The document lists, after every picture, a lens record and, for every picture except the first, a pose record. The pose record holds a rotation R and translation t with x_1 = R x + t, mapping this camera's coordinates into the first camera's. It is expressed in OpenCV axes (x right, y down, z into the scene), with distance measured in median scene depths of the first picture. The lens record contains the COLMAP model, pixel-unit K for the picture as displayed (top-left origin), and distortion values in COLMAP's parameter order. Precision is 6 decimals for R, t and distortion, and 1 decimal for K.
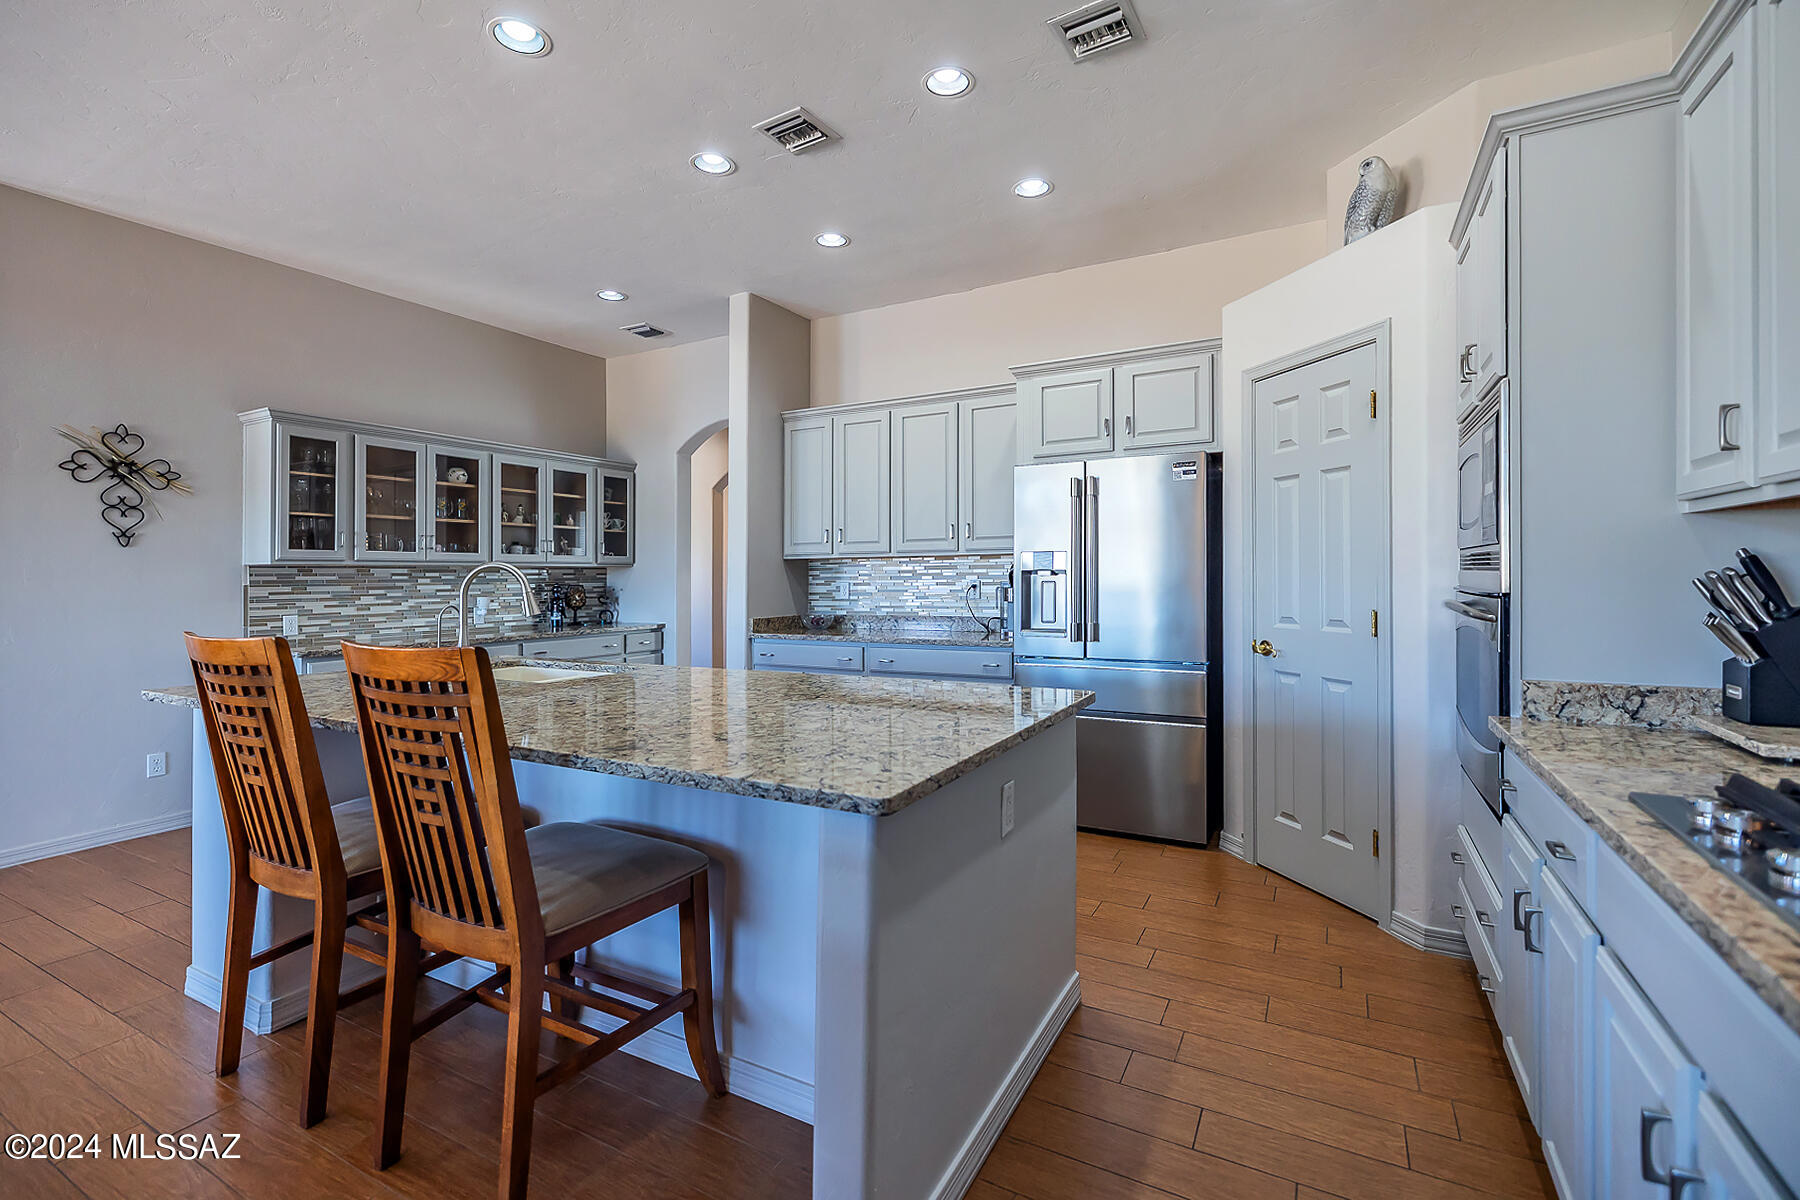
lens RADIAL K [[807.5, 0, 904.5], [0, 807.5, 582.7], [0, 0, 1]] dist [0.000133, 0.000028]
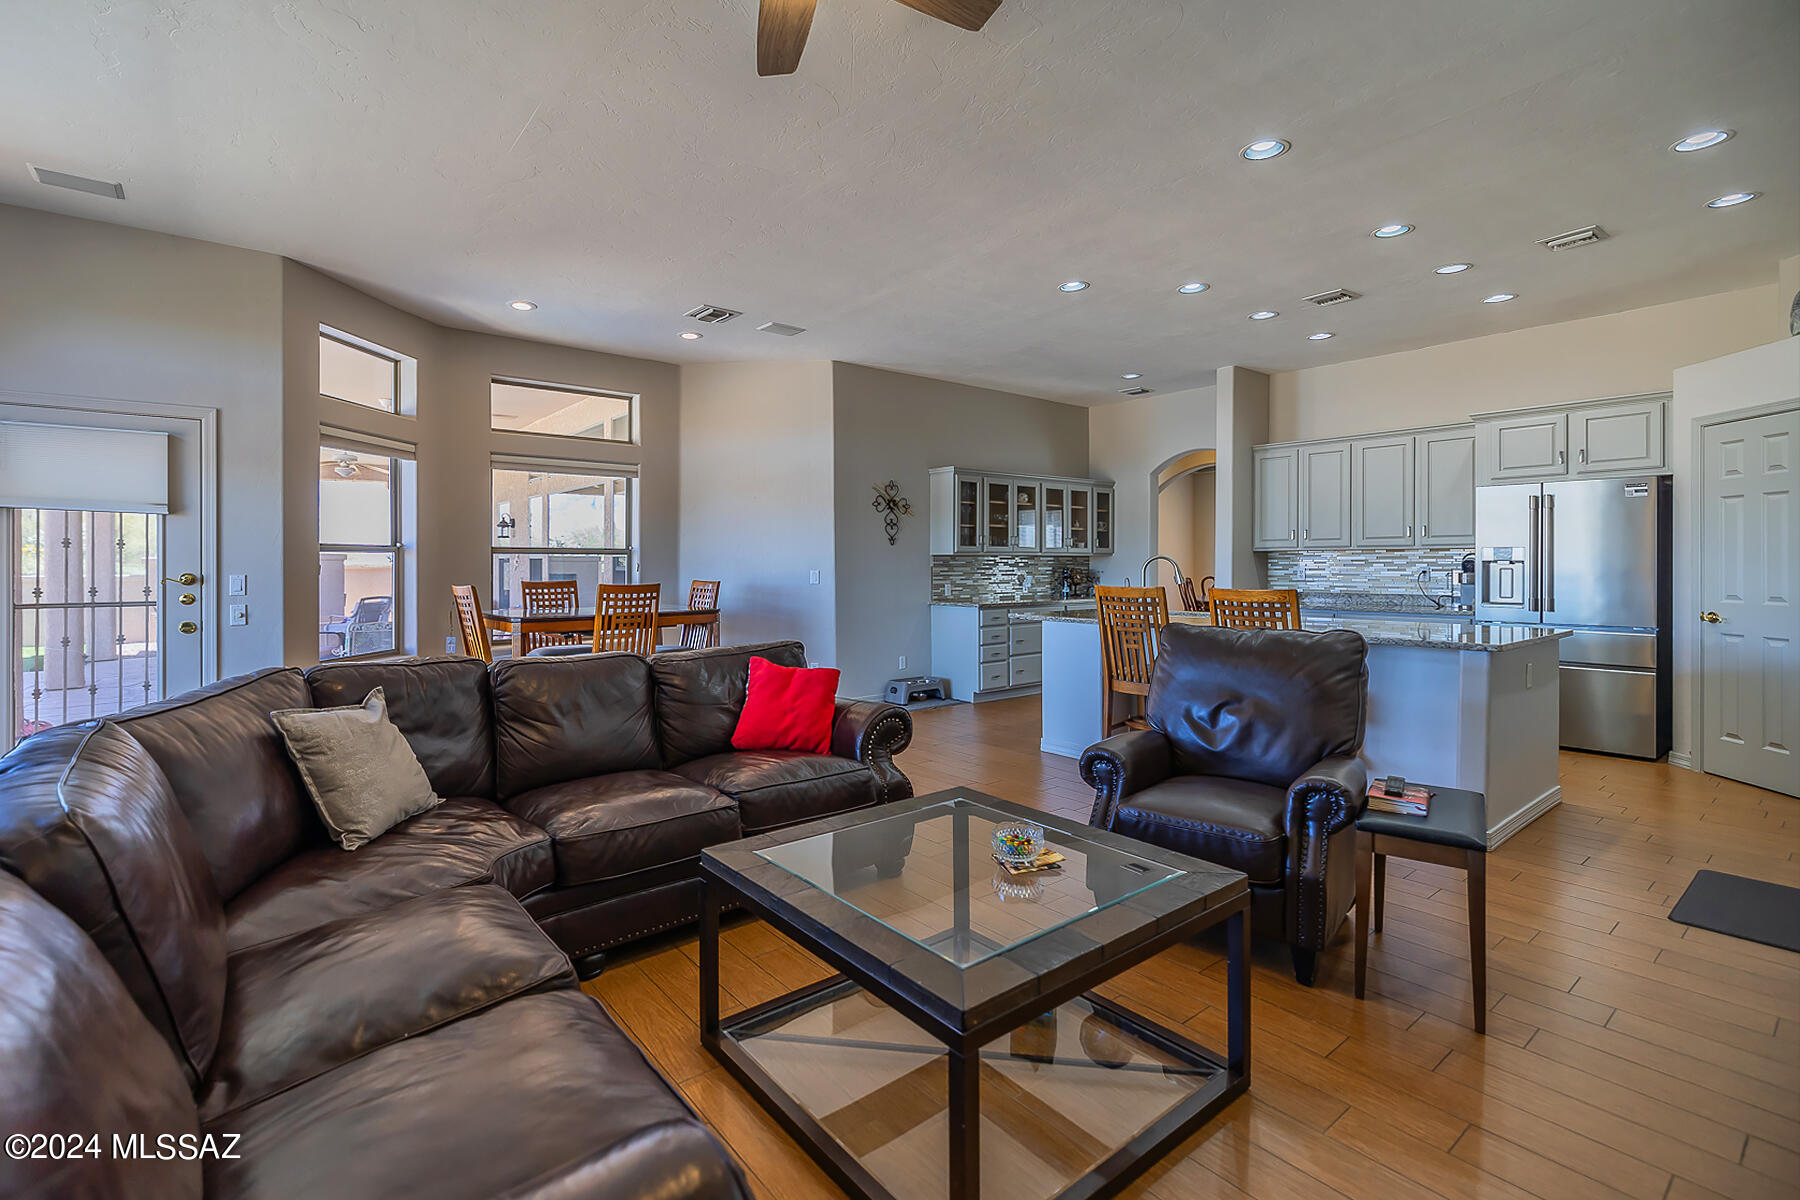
lens RADIAL K [[811.7, 0, 838.9], [0, 811.7, 565.2], [0, 0, 1]] dist [0.001495, -0.000040]
pose [[0.908848, 0.007973, -0.417051, -0.279474], [-0.009535, 0.999953, -0.001663, 0.005924], [0.417018, 0.005488, 0.908882, -0.746208]]
